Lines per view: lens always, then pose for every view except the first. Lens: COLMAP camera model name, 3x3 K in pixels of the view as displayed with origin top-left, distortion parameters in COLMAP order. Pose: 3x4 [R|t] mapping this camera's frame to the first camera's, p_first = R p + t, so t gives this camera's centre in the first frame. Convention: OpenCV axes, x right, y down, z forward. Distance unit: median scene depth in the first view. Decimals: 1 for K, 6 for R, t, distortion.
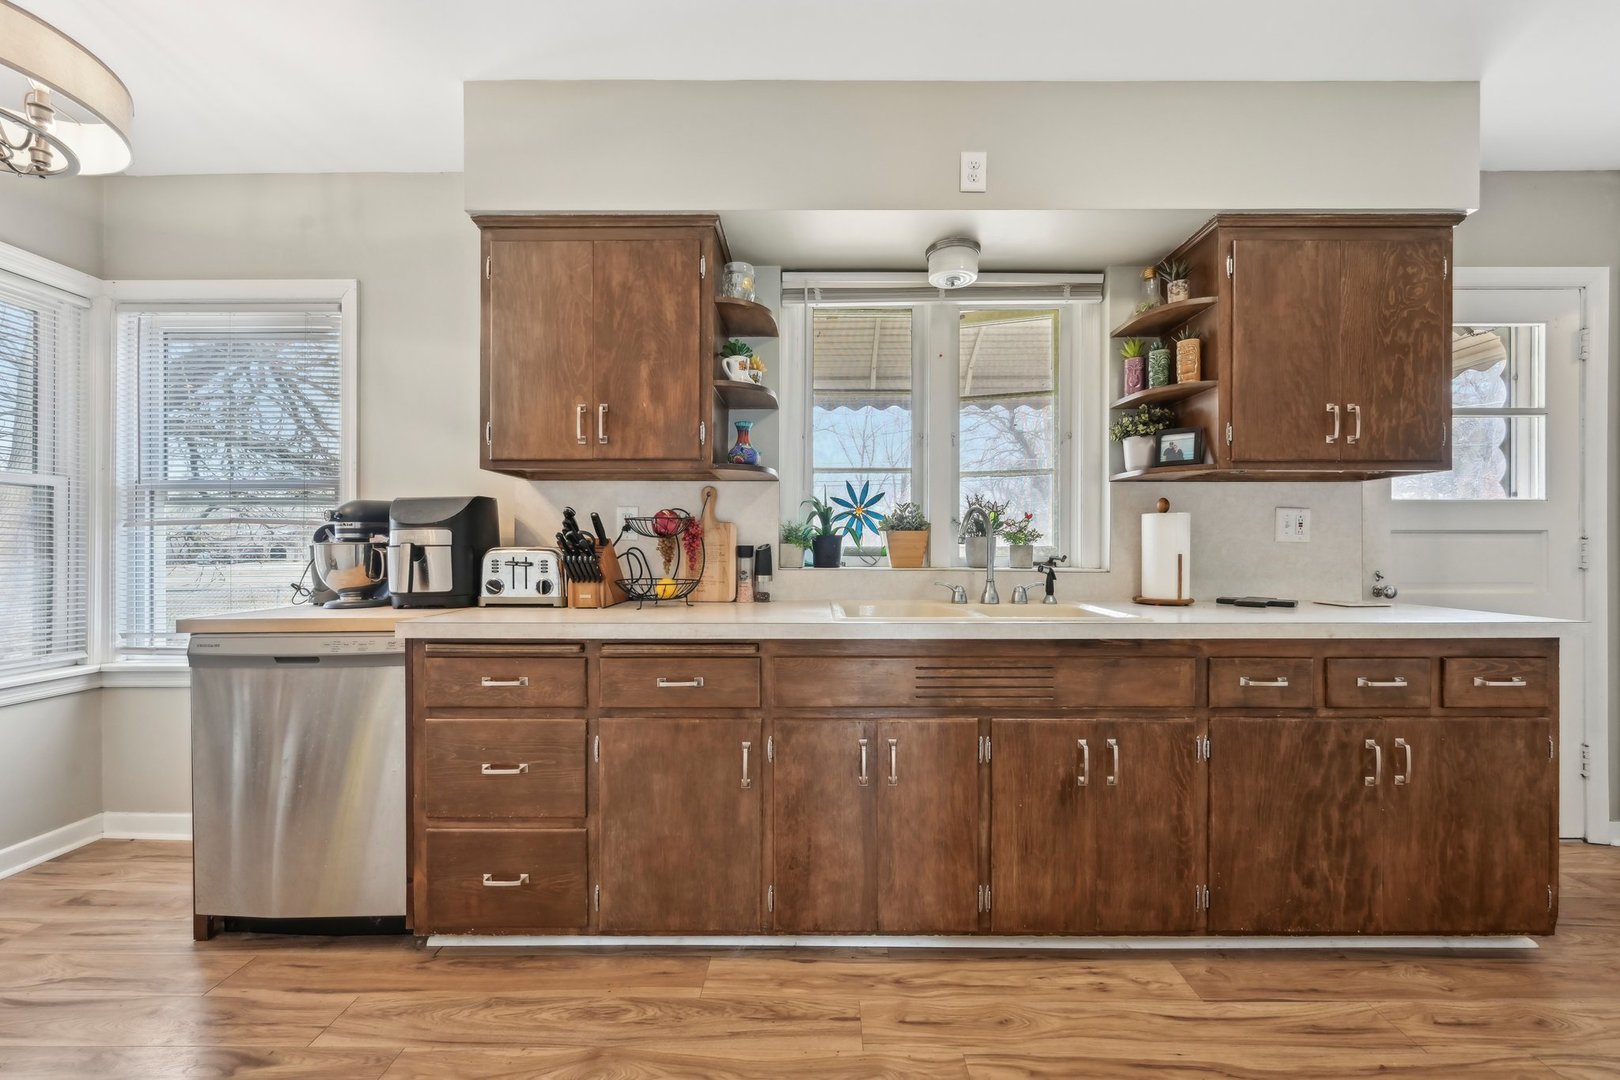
lens RADIAL K [[643.9, 0, 818.1], [0, 643.9, 550.4], [0, 0, 1]] dist [-0.003913, 0.001556]
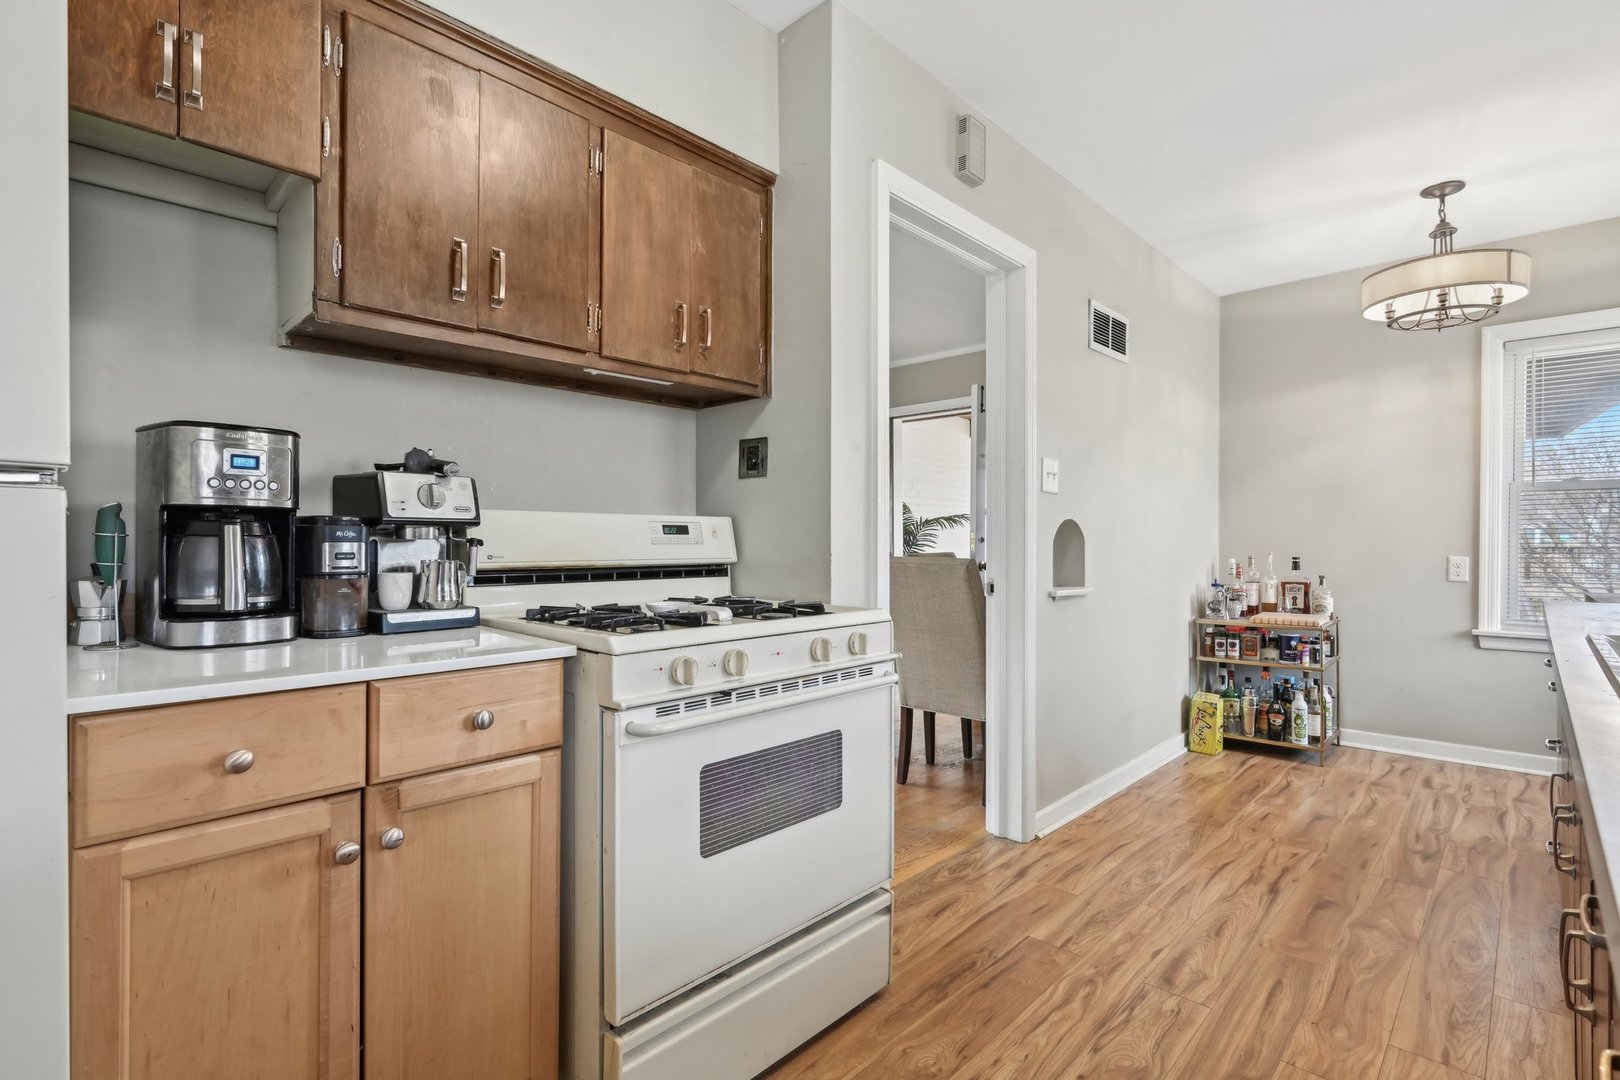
lens RADIAL K [[794.5, 0, 812.0], [0, 794.5, 544.0], [0, 0, 1]] dist [0.005938, 0.001502]
pose [[-0.675780, 0.004094, -0.737092, 1.133821], [0.000303, 0.999986, 0.005276, -0.001442], [0.737103, 0.003342, -0.675772, 0.839510]]
